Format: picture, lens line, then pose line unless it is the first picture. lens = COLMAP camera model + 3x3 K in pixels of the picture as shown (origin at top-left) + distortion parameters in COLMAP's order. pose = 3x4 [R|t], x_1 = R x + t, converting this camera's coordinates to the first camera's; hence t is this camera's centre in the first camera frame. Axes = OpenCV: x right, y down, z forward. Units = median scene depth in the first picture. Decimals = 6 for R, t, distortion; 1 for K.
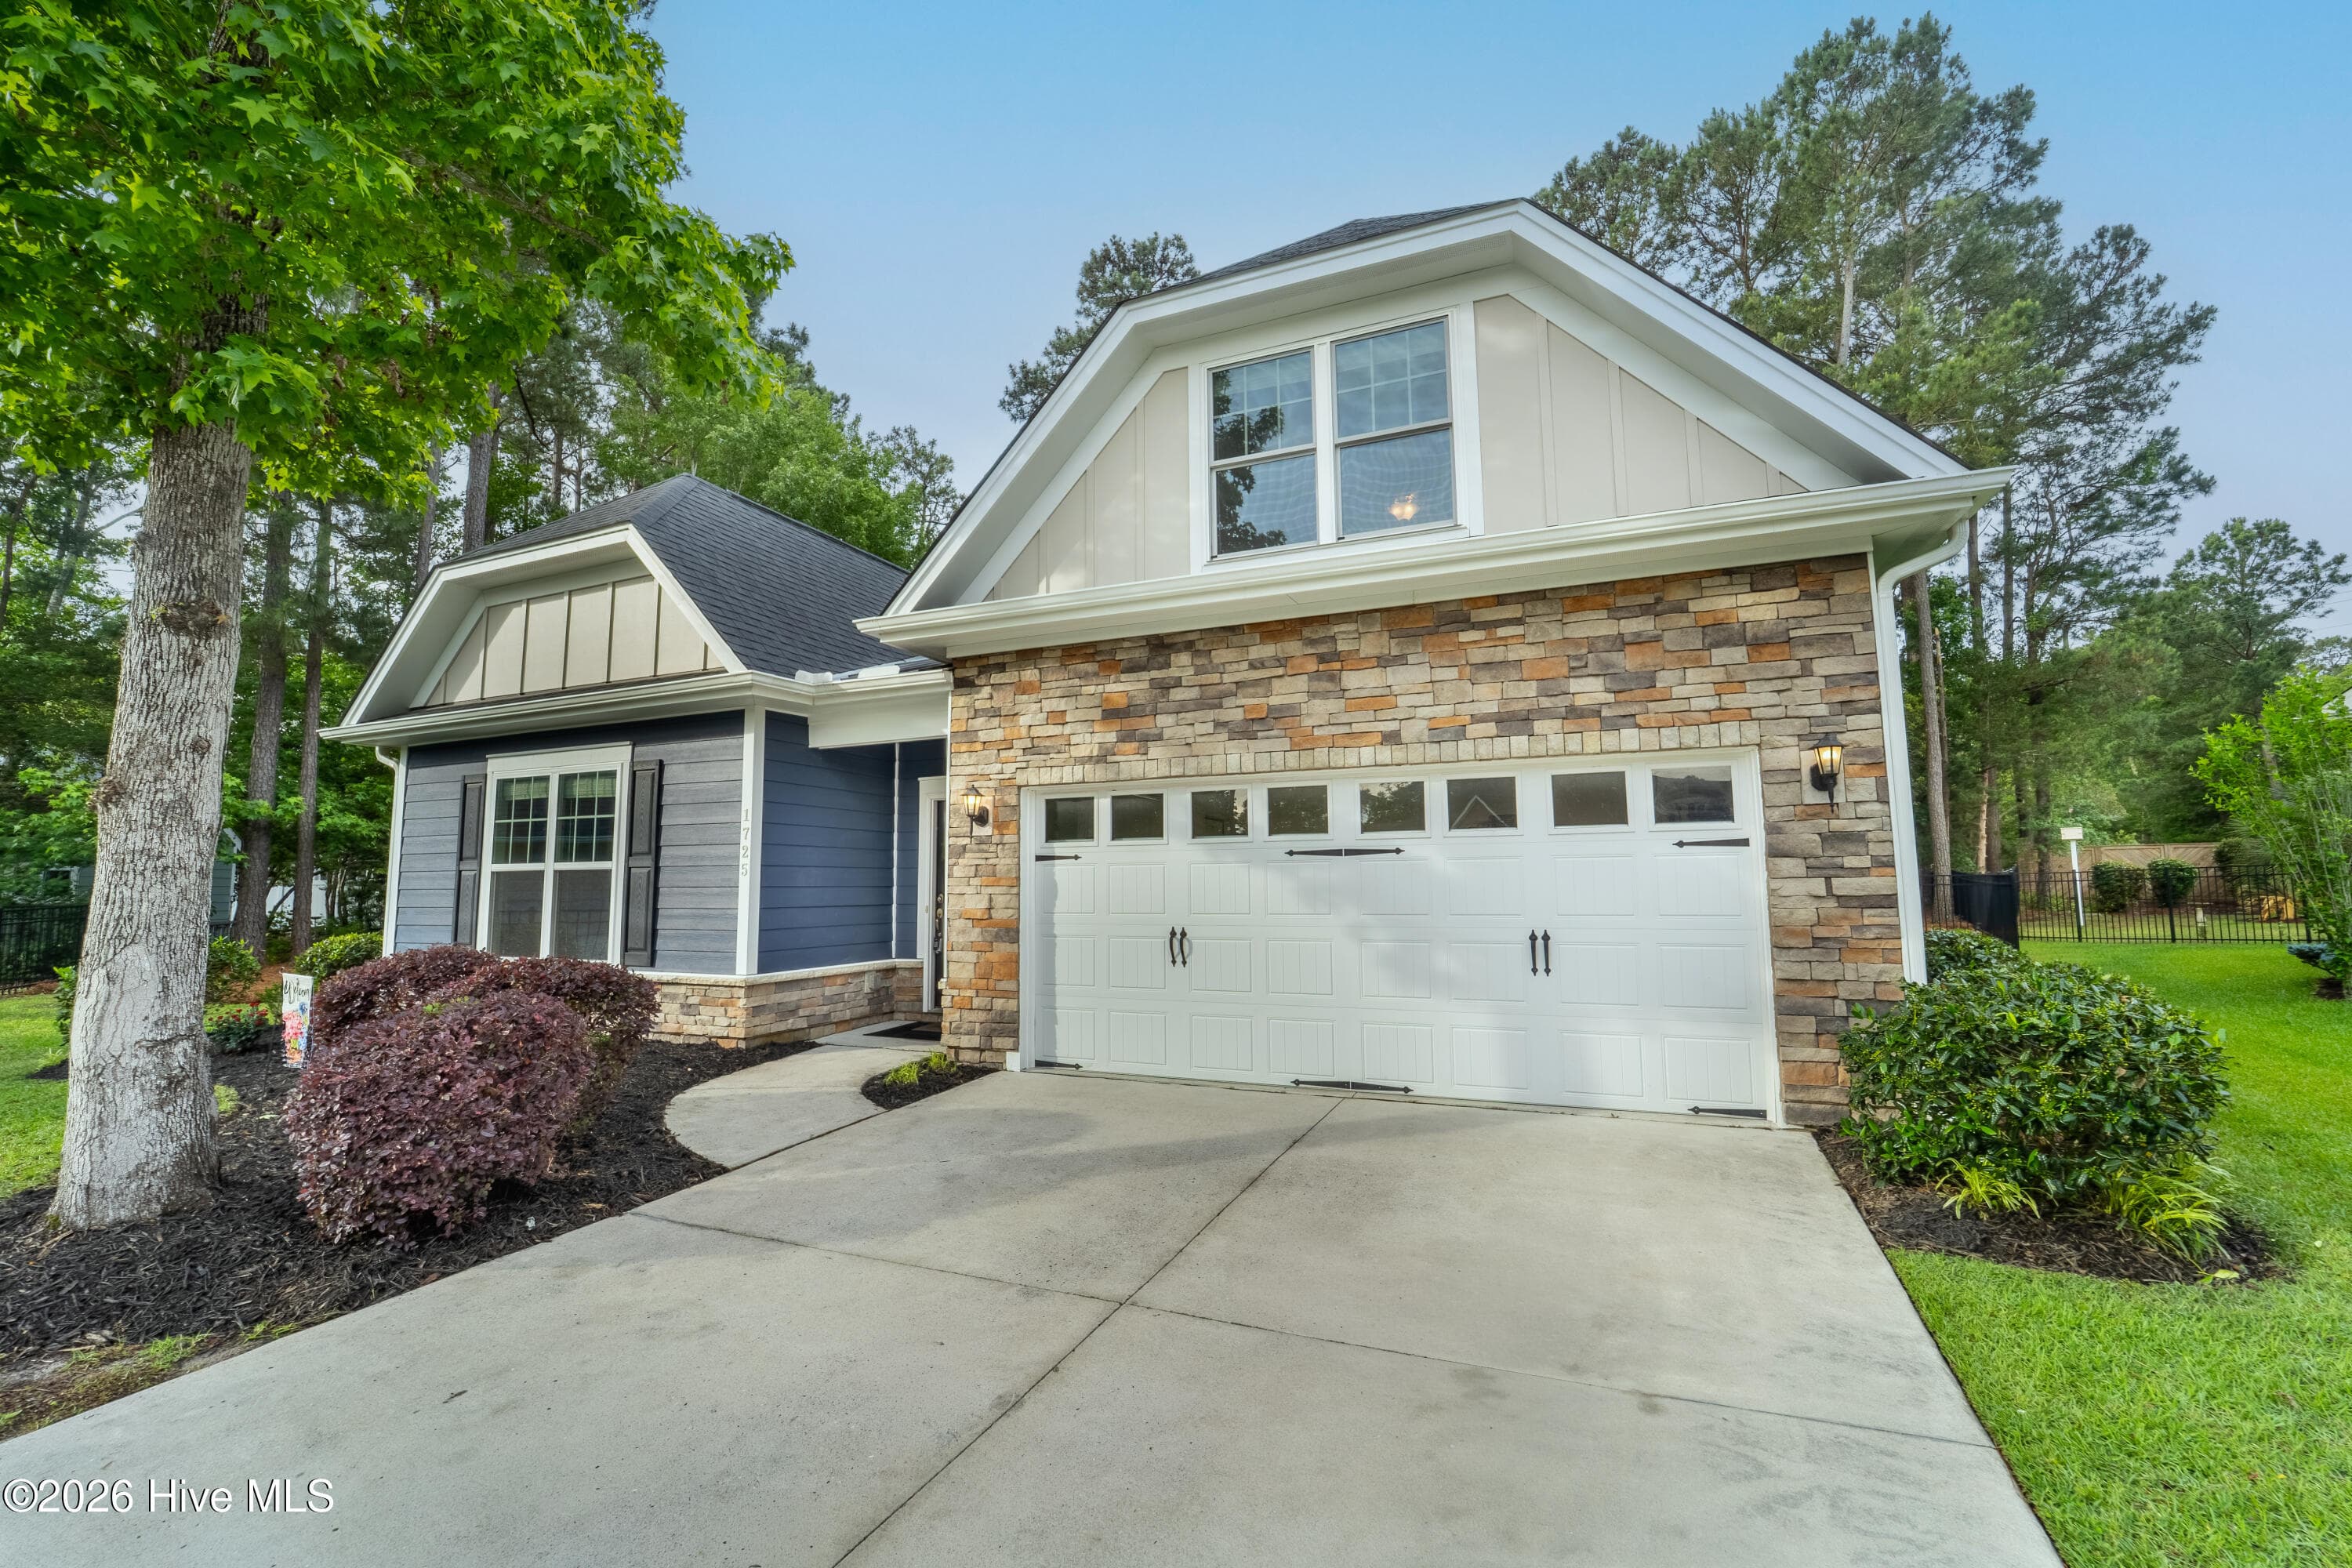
lens RADIAL K [[988.4, 0, 1176.0], [0, 988.4, 784.0], [0, 0, 1]] dist [-0.017142, 0.000302]
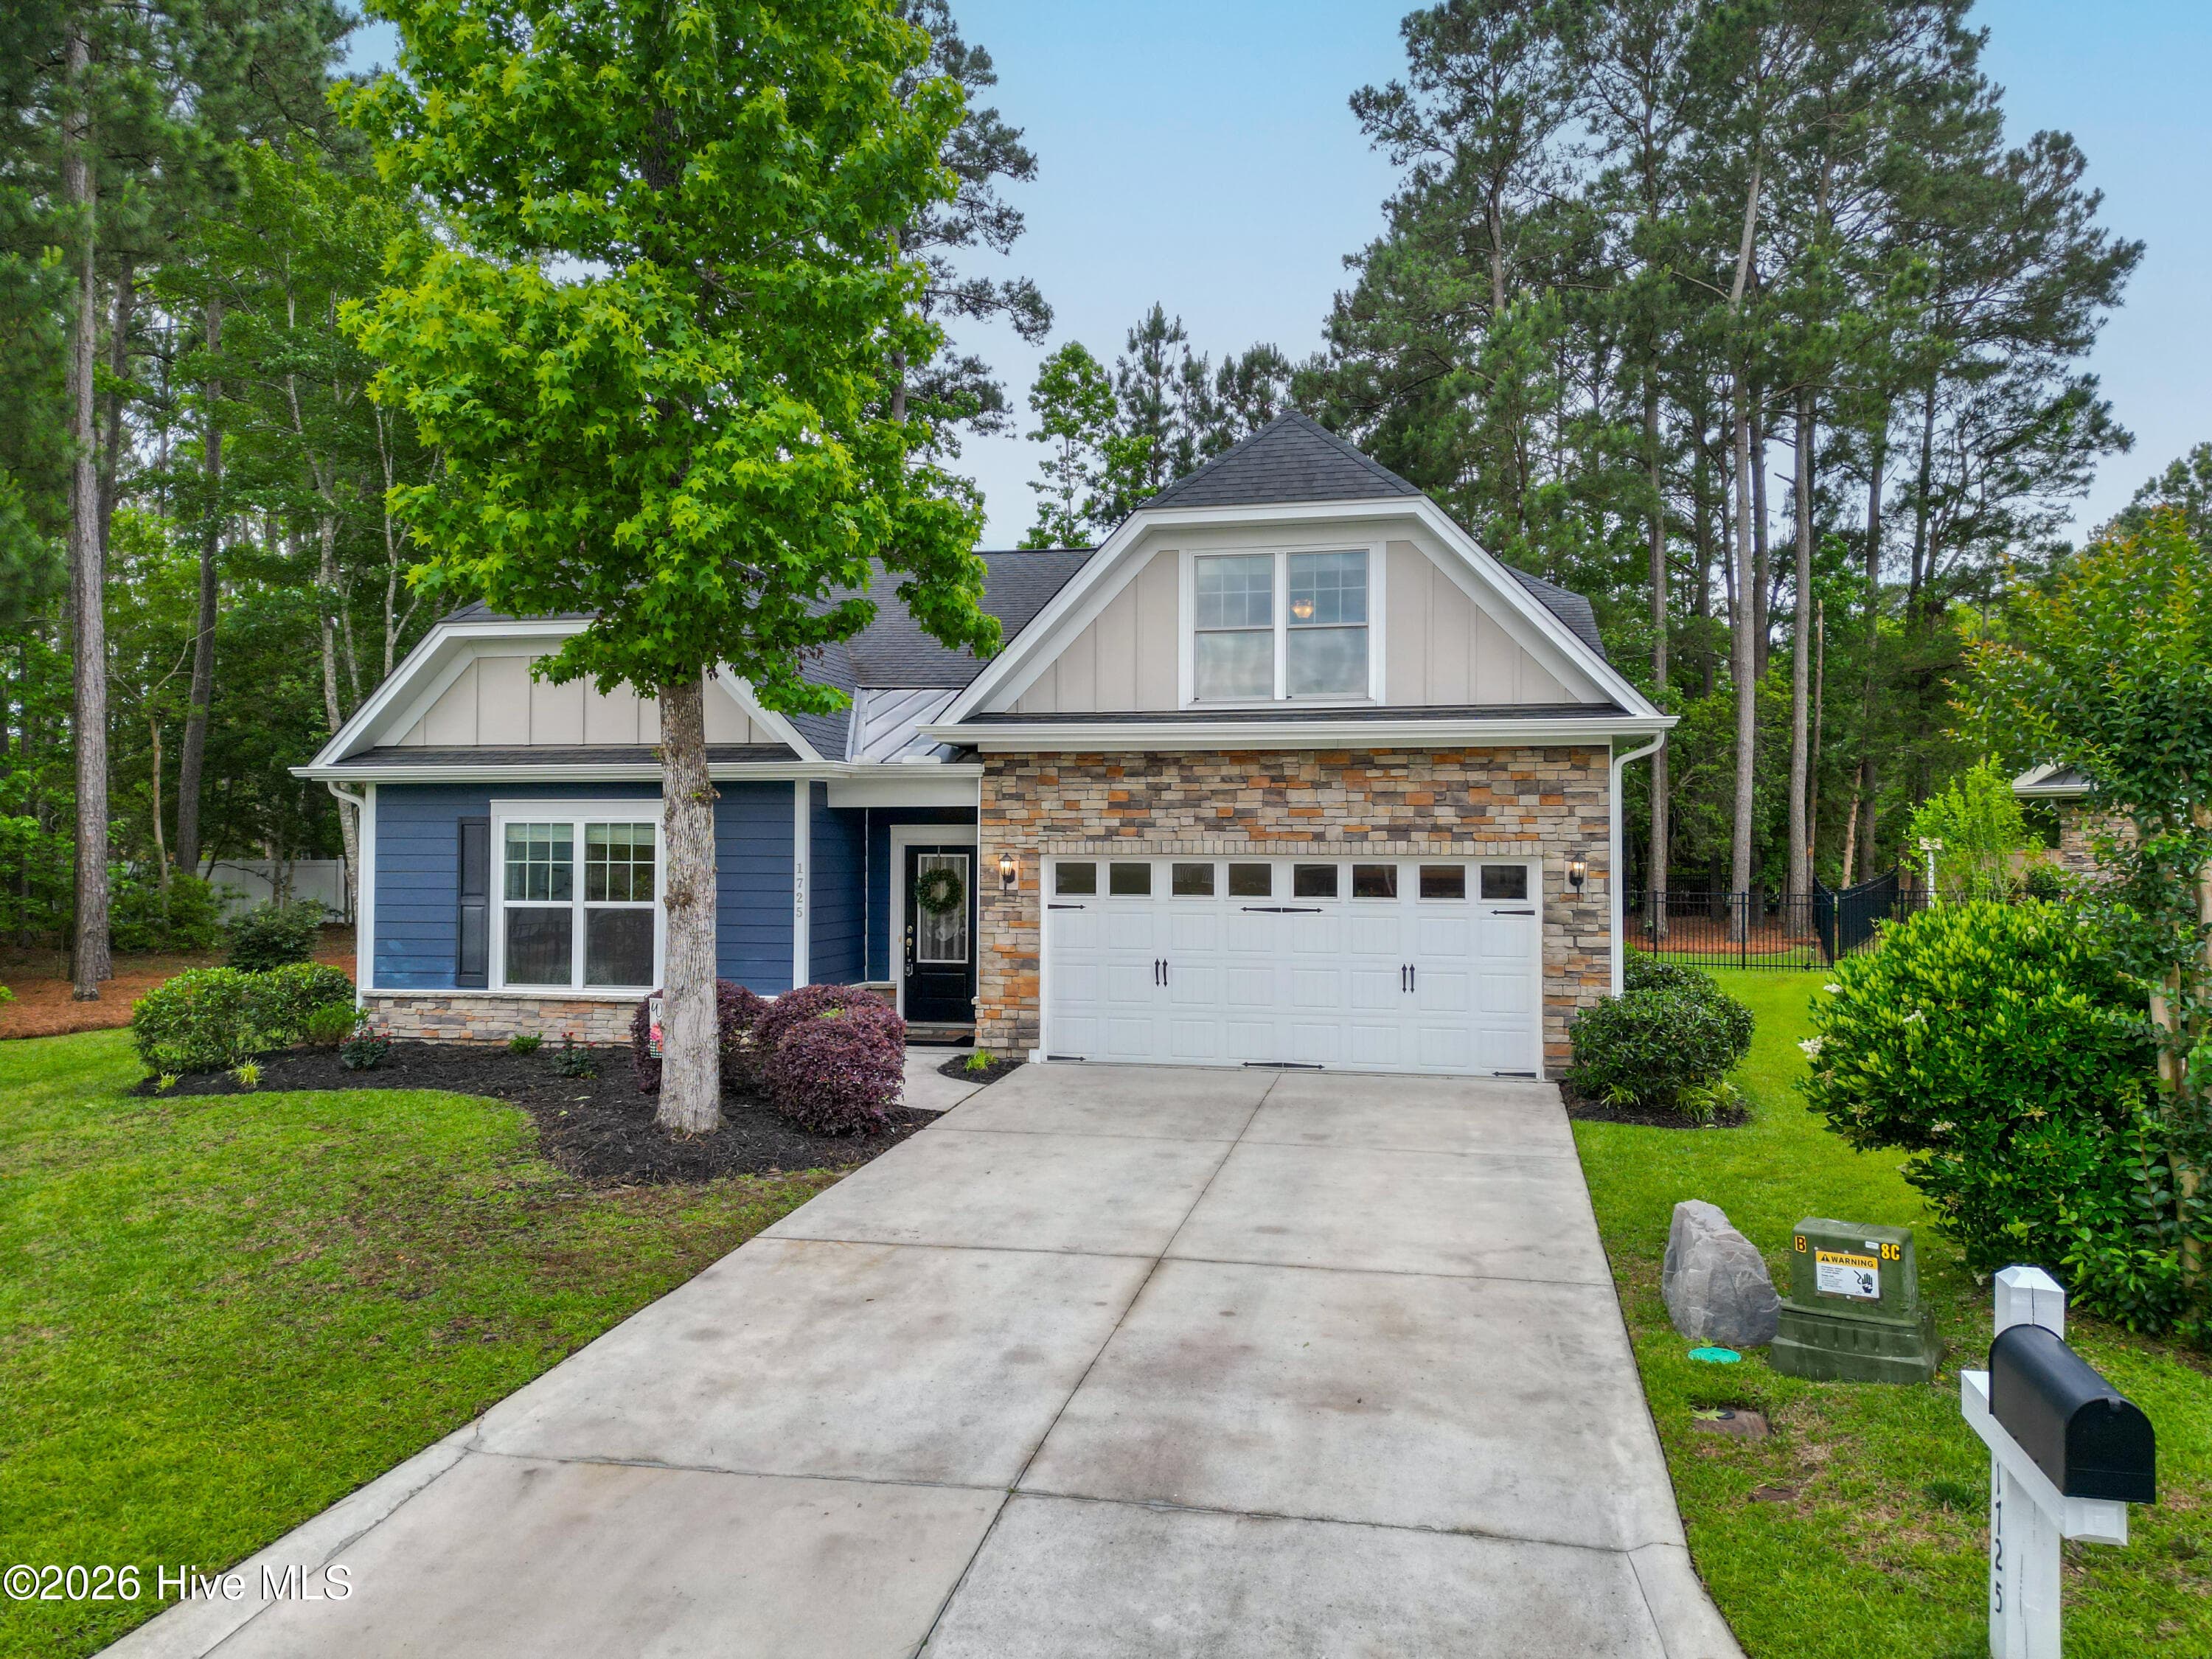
lens RADIAL K [[1572.7, 0, 1093.8], [0, 1572.7, 826.1], [0, 0, 1]] dist [0.123774, -0.124070]
pose [[0.980151, 0.016103, 0.197597, -0.541823], [-0.032526, 0.996252, 0.080150, -0.222894], [-0.195566, -0.084986, 0.977001, -1.168775]]
